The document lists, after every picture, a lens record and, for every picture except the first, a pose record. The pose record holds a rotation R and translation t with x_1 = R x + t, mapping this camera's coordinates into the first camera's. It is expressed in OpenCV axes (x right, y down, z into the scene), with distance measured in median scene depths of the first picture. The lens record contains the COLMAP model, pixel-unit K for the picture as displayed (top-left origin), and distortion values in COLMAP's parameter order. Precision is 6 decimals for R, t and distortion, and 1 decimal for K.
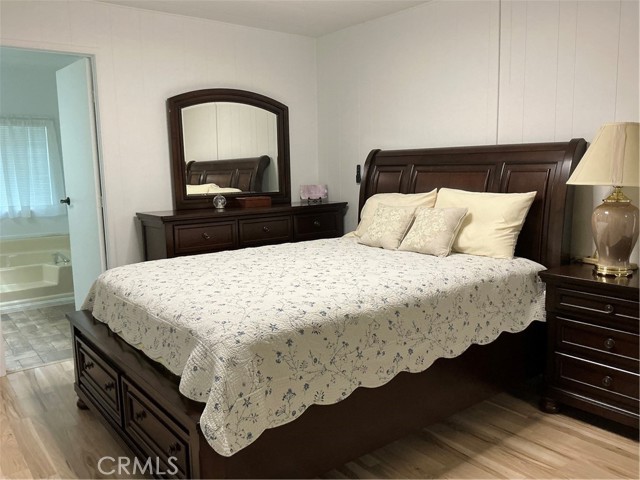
lens RADIAL K [[528.0, 0, 303.1], [0, 528.0, 255.0], [0, 0, 1]] dist [0.077973, -0.124561]
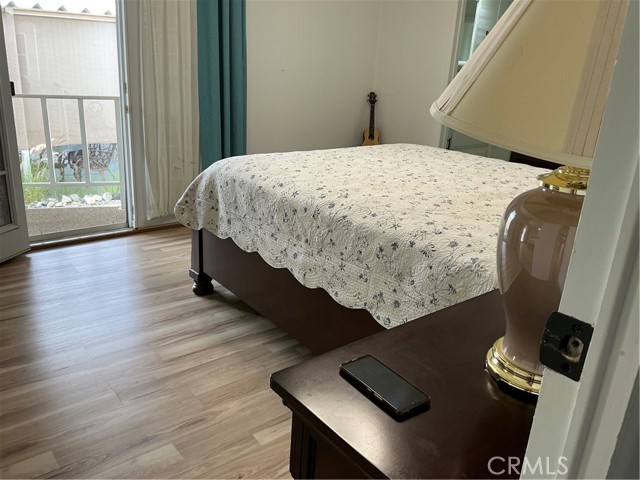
lens RADIAL K [[528.0, 0, 319.0], [0, 528.0, 240.7], [0, 0, 1]] dist [0.077973, -0.124561]
pose [[0.003981, 0.319787, -0.947481, 1.127891], [-0.235513, 0.921136, 0.309906, -0.157482], [0.971863, 0.221911, 0.078981, 0.968447]]
